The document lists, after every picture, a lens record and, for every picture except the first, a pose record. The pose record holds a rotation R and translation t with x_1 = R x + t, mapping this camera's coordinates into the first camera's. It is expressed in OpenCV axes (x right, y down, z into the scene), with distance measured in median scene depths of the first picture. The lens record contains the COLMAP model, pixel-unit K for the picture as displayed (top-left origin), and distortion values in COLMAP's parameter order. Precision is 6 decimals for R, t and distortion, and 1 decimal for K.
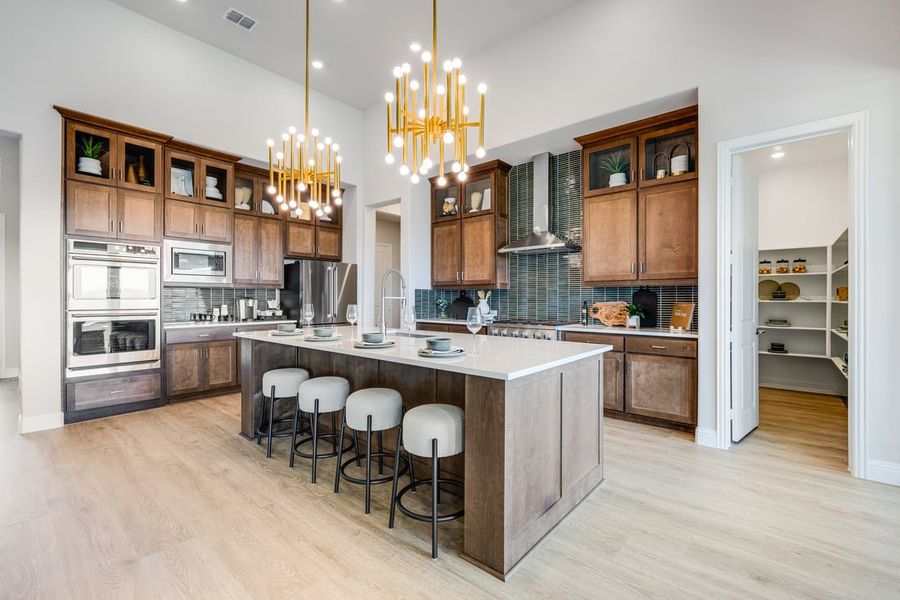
lens RADIAL K [[388.8, 0, 454.5], [0, 388.8, 301.9], [0, 0, 1]] dist [-0.001658, 0.000750]
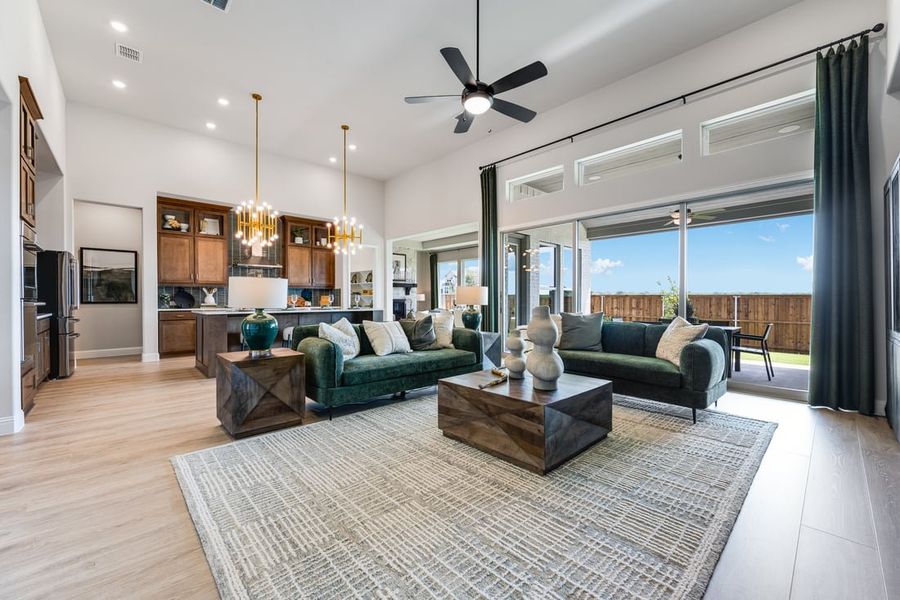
lens RADIAL K [[357.1, 0, 454.4], [0, 357.1, 300.3], [0, 0, 1]] dist [-0.002728, 0.000007]
pose [[0.107609, -0.006659, 0.994171, -1.220925], [0.009737, 0.999937, 0.005643, 0.020560], [-0.994146, 0.009073, 0.107667, -0.076626]]
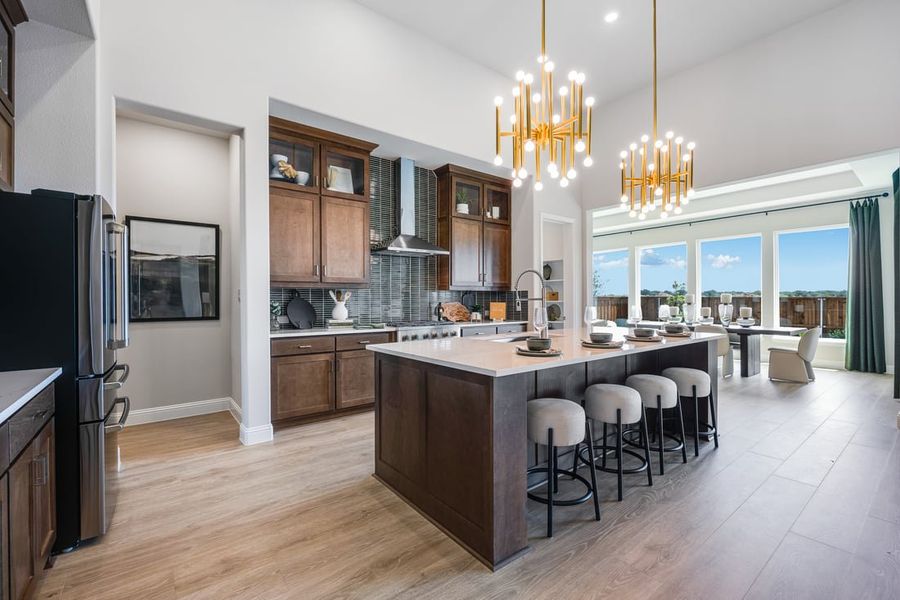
lens RADIAL K [[388.8, 0, 450.7], [0, 388.8, 301.8], [0, 0, 1]] dist [-0.001658, 0.000750]
pose [[0.205928, -0.007139, 0.978541, -0.699720], [0.011468, 0.999922, 0.004882, -0.007652], [-0.978500, 0.010216, 0.205994, 0.627872]]
